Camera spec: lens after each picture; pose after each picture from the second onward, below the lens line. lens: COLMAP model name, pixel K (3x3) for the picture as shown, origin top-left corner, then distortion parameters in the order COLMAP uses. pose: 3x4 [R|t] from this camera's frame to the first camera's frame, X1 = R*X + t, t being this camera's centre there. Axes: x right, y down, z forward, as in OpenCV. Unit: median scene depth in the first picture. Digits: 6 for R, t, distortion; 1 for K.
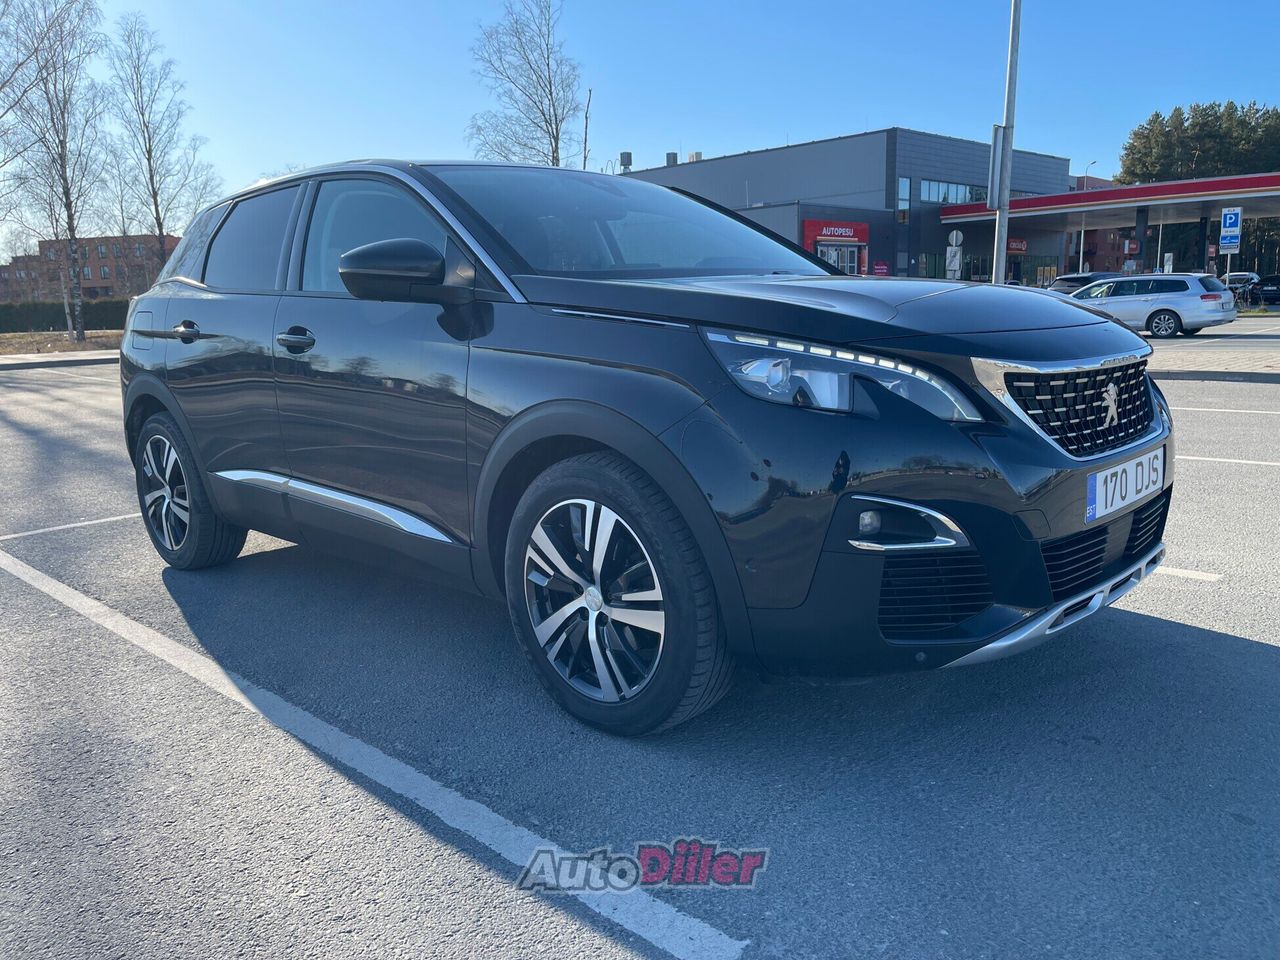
lens RADIAL K [[961.9, 0, 643.9], [0, 961.9, 479.0], [0, 0, 1]] dist [0.069494, -0.108359]
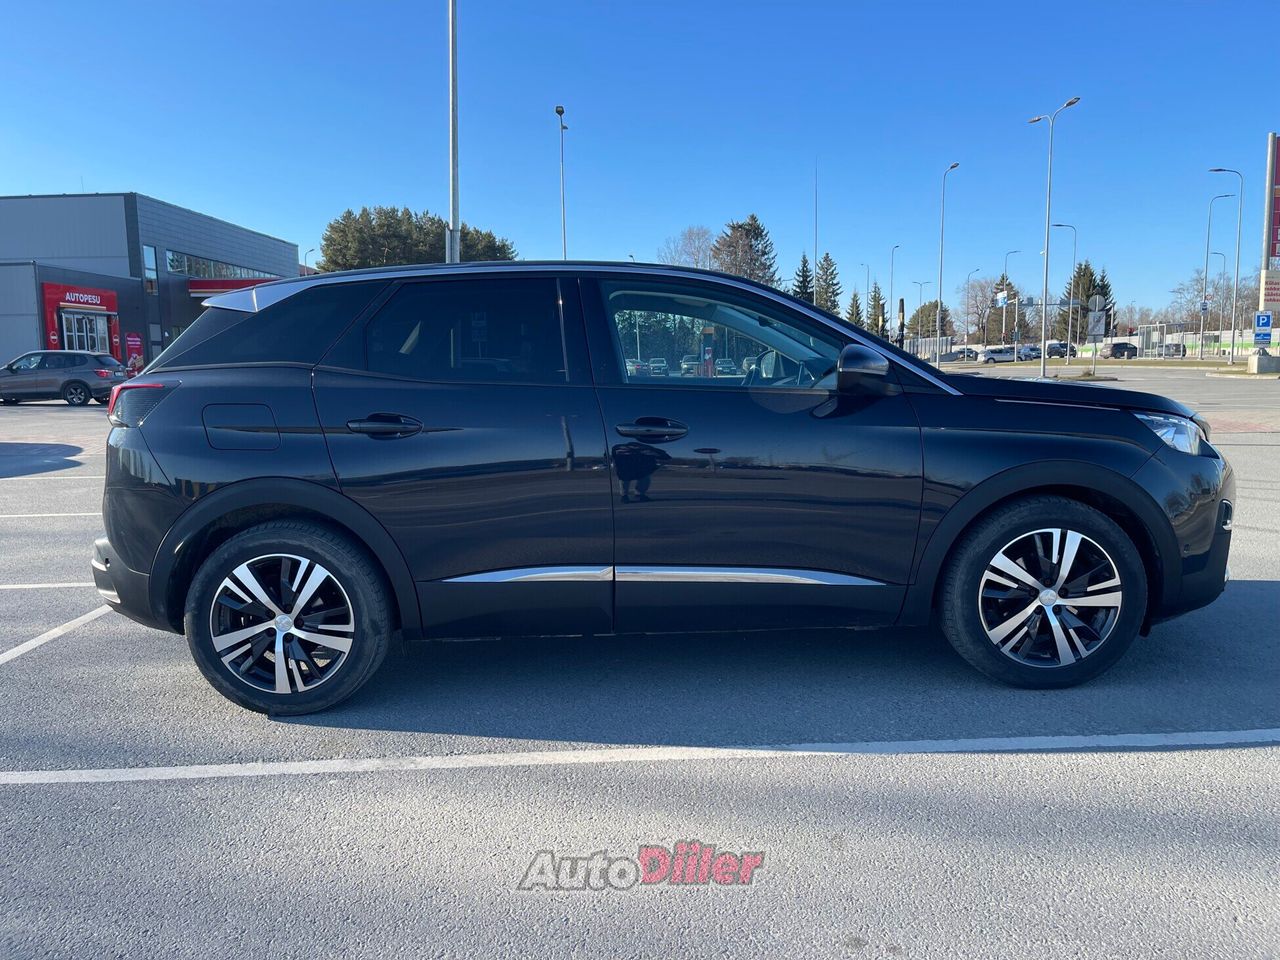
lens RADIAL K [[961.9, 0, 643.9], [0, 961.9, 479.0], [0, 0, 1]] dist [0.069494, -0.108359]
pose [[0.708899, -0.064840, 0.702324, -0.072049], [0.117834, 0.992658, -0.027293, -0.004041], [-0.695398, 0.102106, 0.711334, 0.017752]]
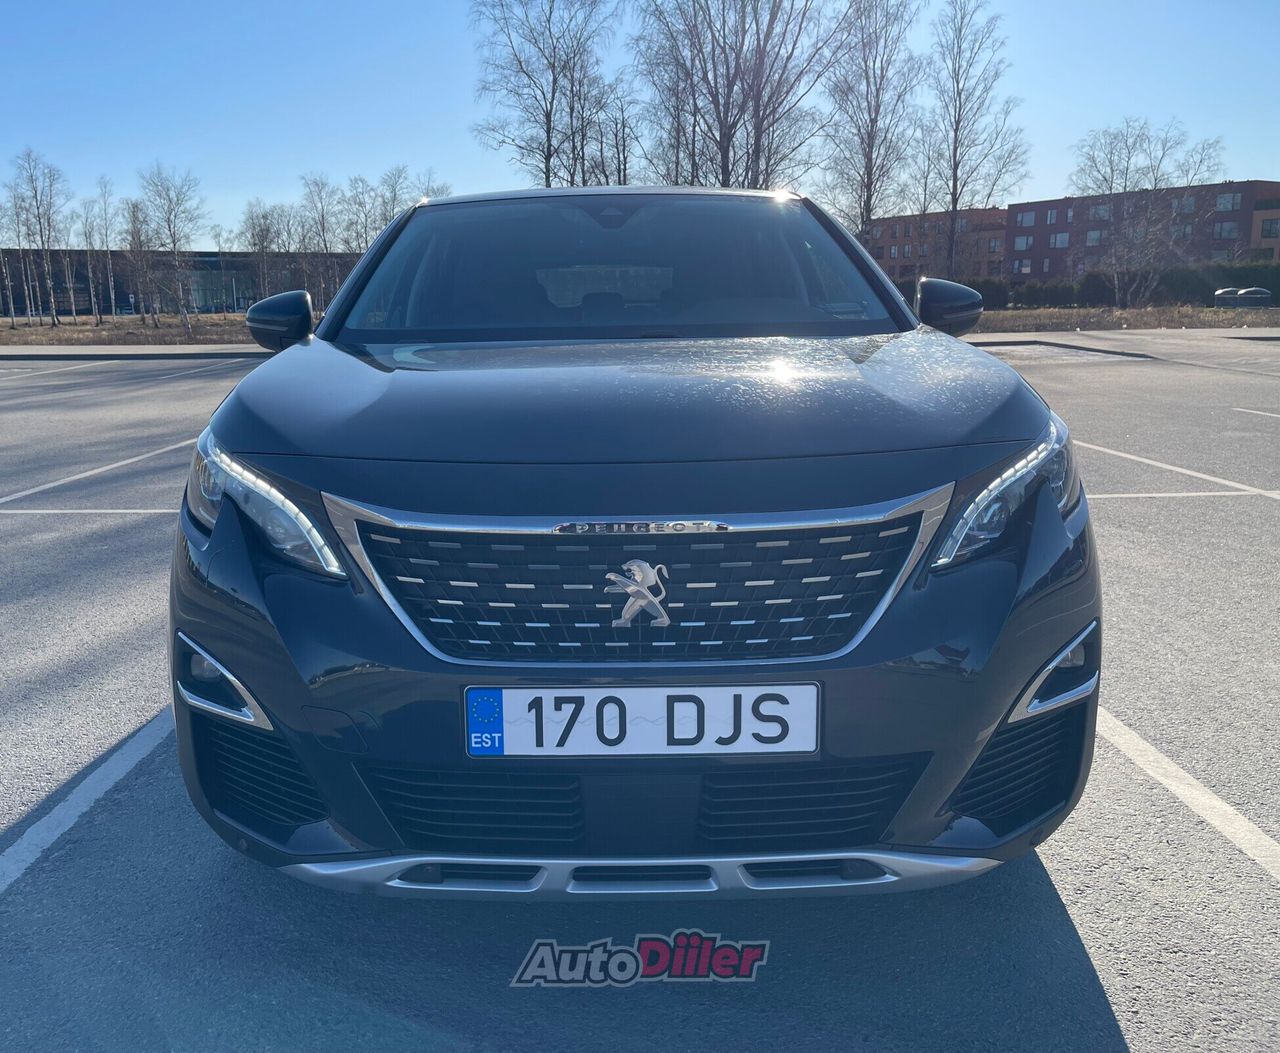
lens RADIAL K [[1050.9, 0, 543.9], [0, 1050.9, 520.5], [0, 0, 1]] dist [0.041166, -0.009596]
pose [[0.684068, 0.163662, -0.710820, 0.046123], [-0.134299, 0.986103, 0.097800, -0.009146], [0.716948, 0.028561, 0.696541, 0.024175]]
